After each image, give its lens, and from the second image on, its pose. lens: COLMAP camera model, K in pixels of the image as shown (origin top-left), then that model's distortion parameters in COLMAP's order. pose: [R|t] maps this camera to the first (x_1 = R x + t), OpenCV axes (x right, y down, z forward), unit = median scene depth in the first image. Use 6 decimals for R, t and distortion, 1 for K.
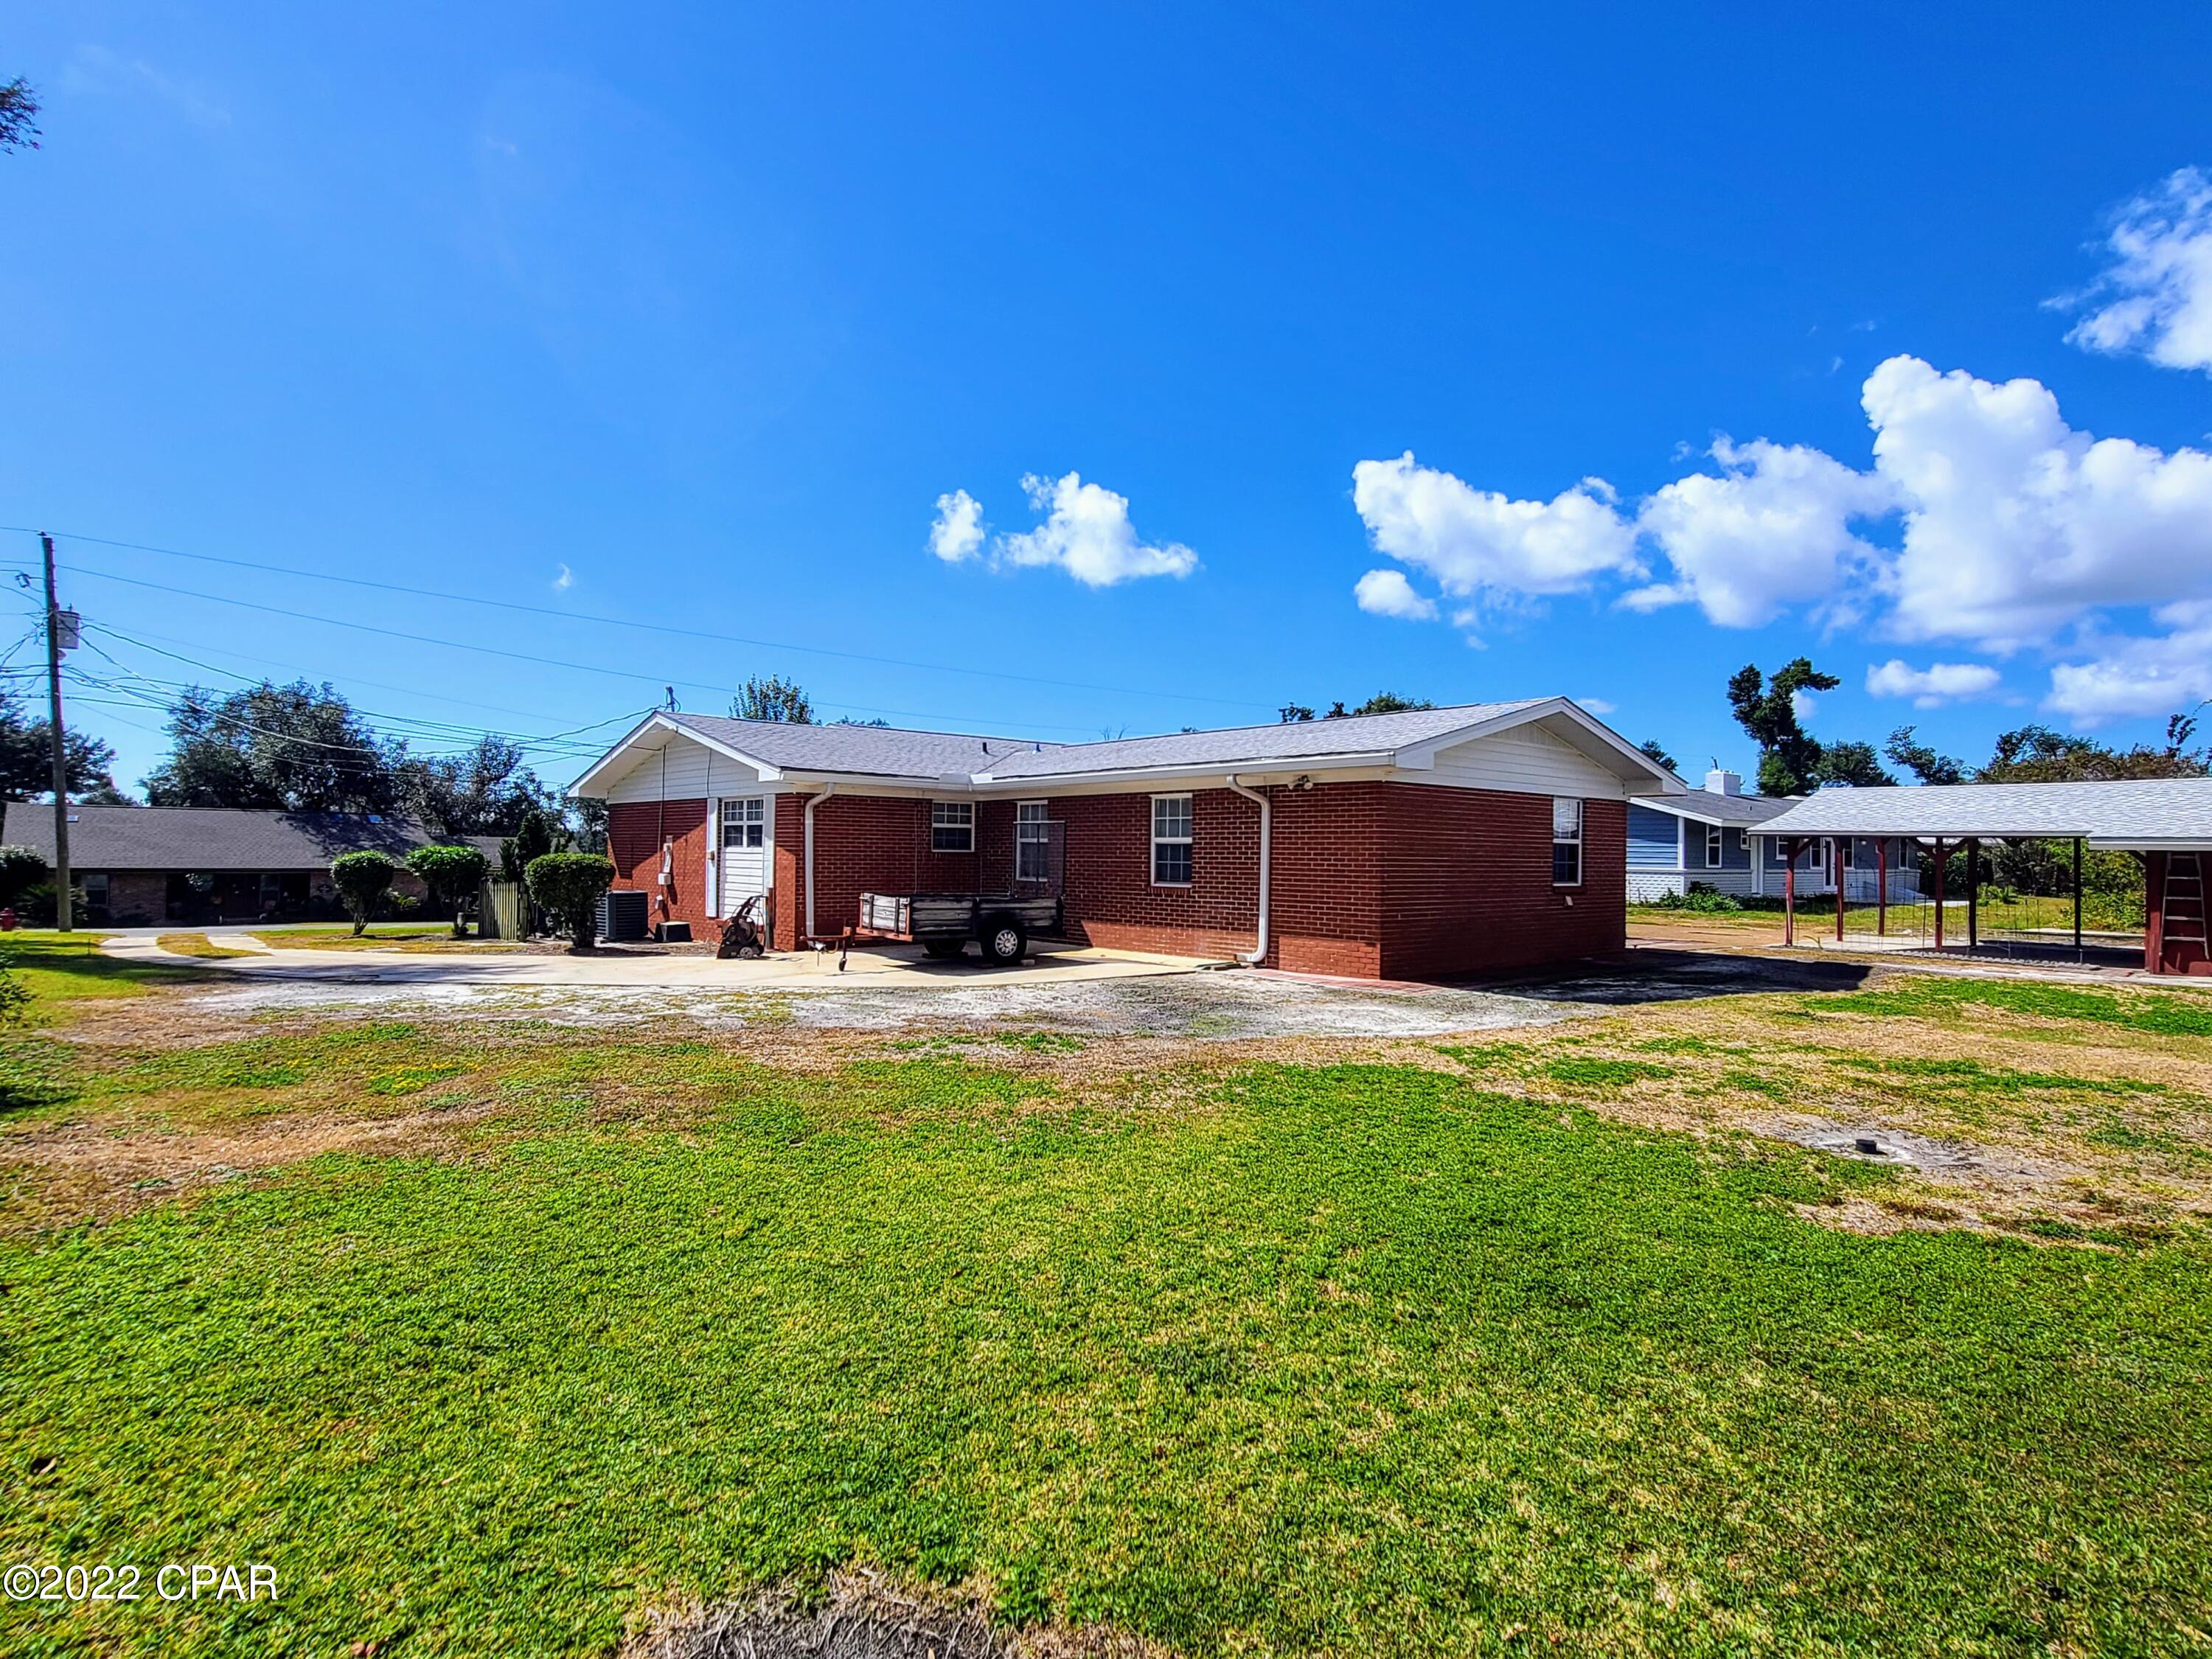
lens RADIAL K [[900.8, 0, 1106.0], [0, 900.8, 829.5], [0, 0, 1]] dist [0.001507, 0.000548]
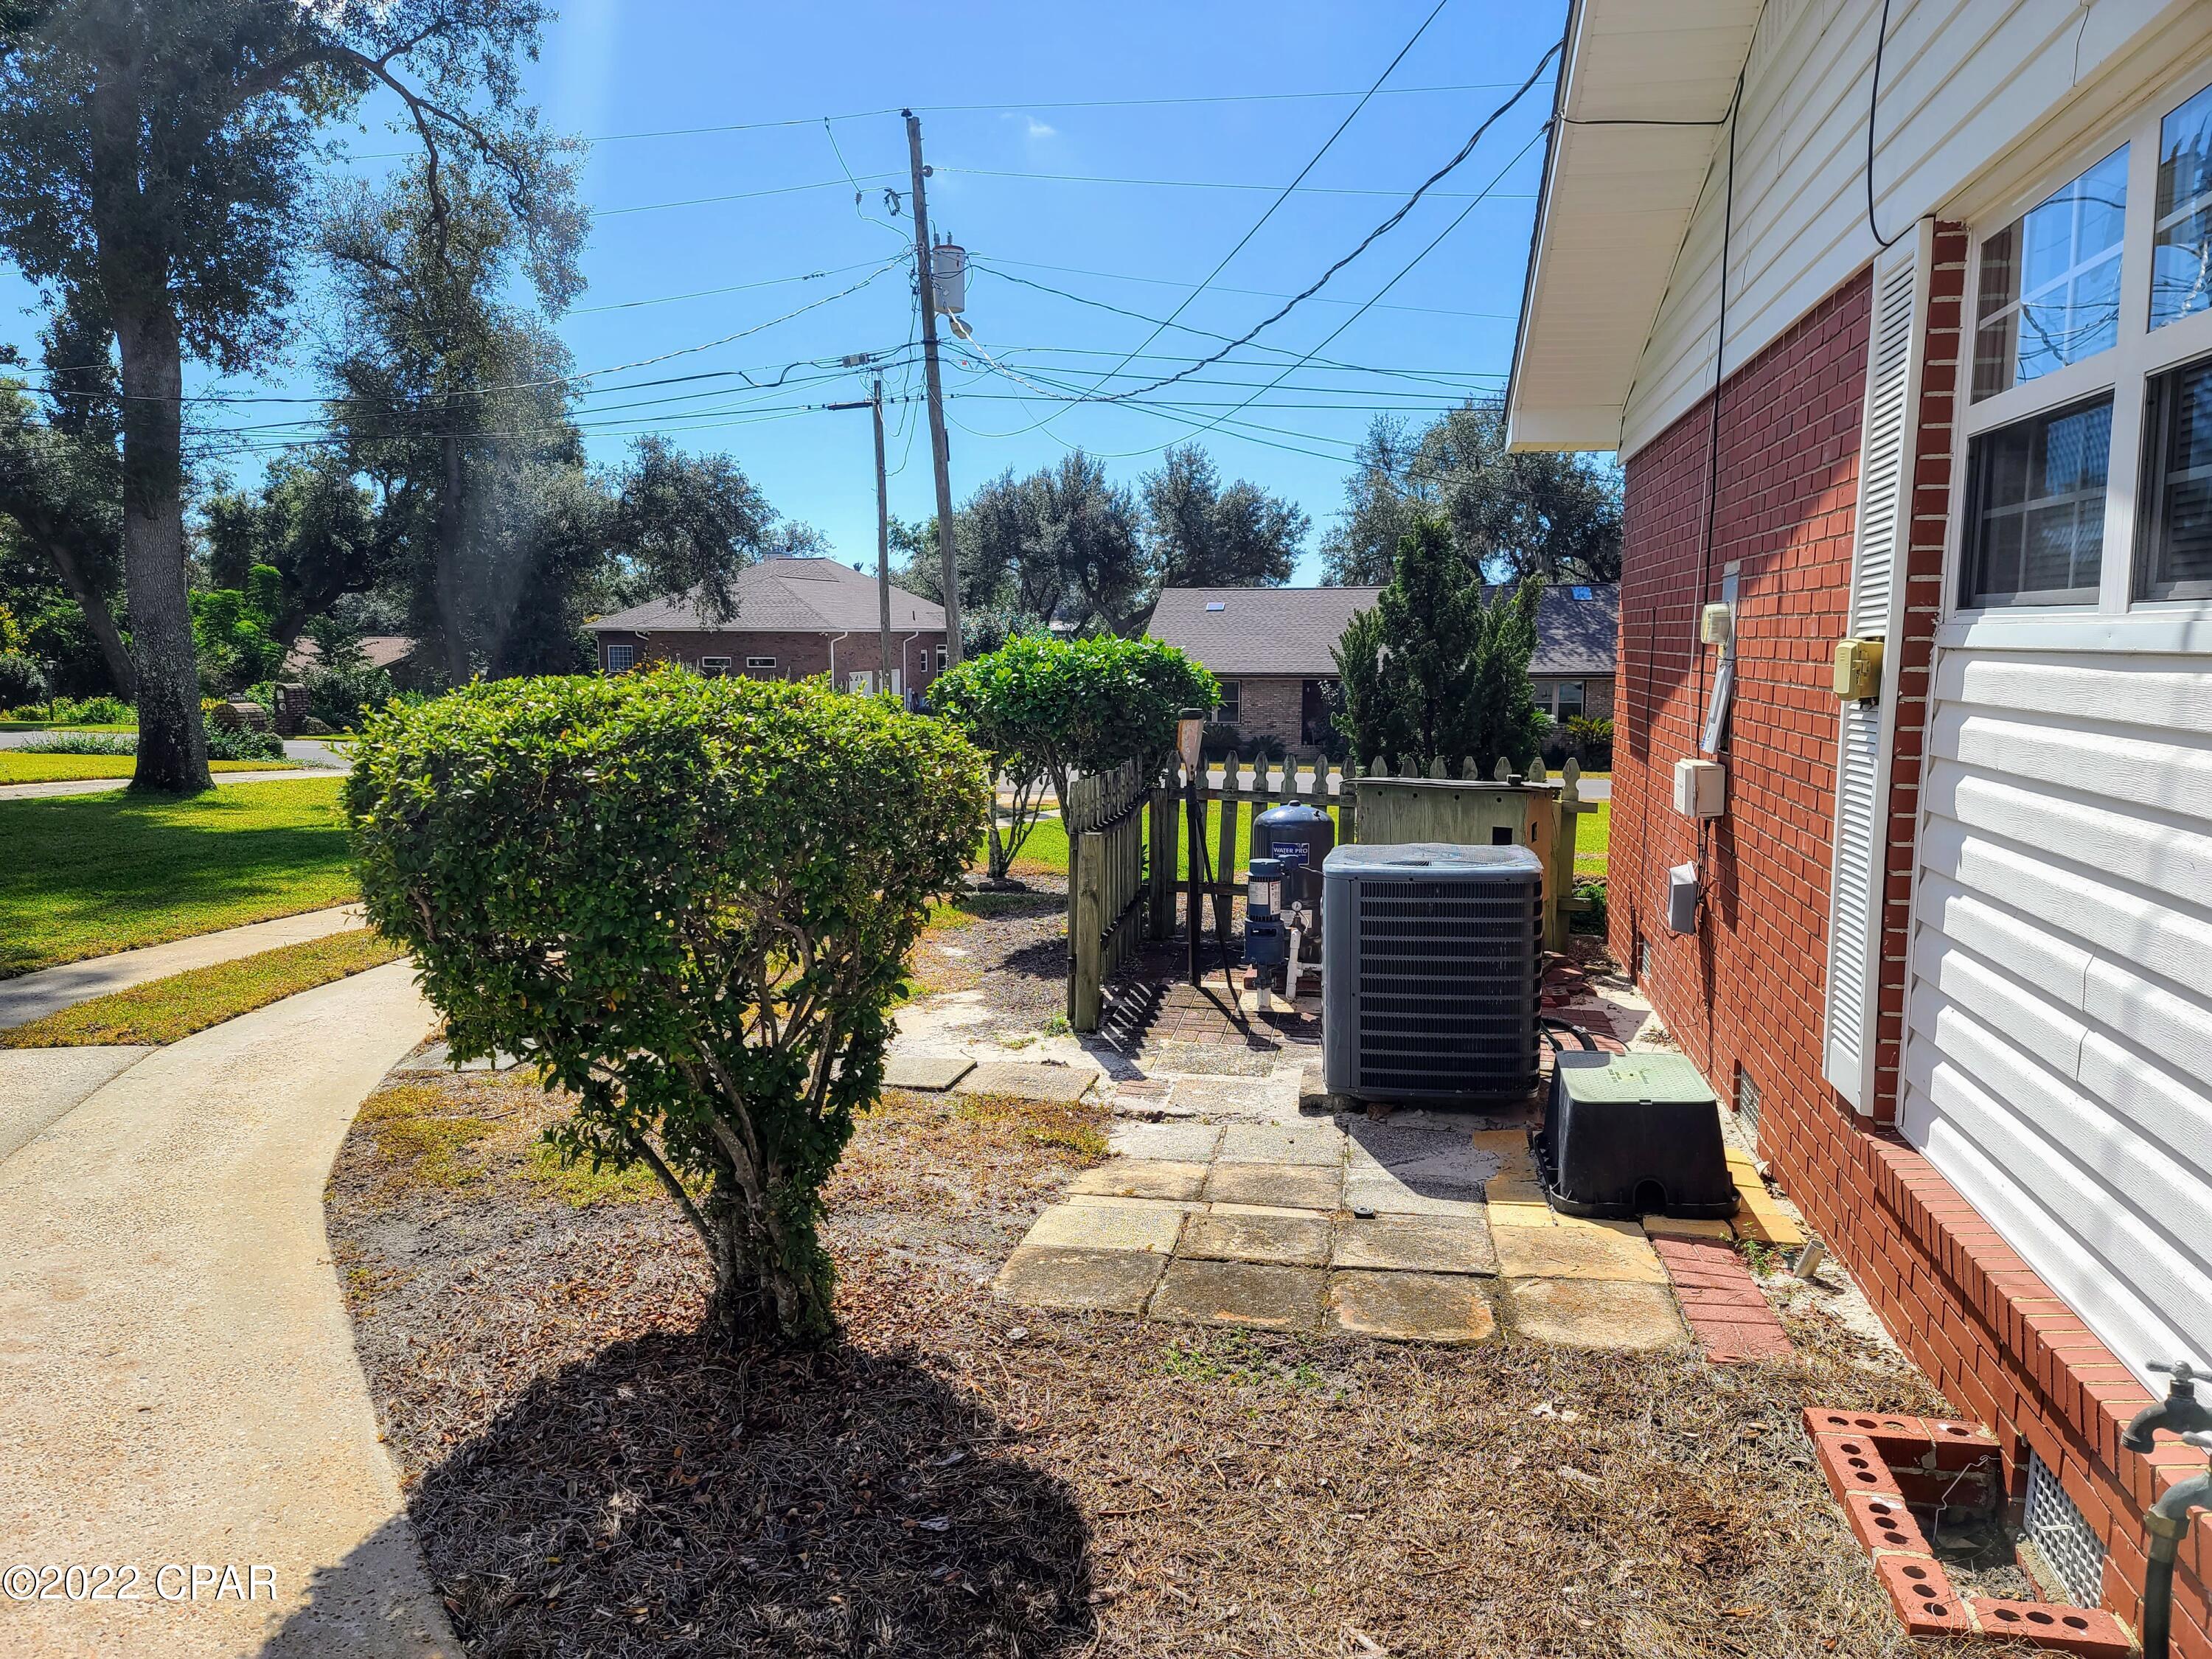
lens RADIAL K [[1628.6, 0, 1106.0], [0, 1628.6, 829.5], [0, 0, 1]] dist [0.007232, 0.001006]
pose [[0.560545, 0.082806, -0.823973, -0.179437], [0.033143, 0.991948, 0.122233, 0.011115], [0.827460, -0.095826, 0.553287, 0.465722]]
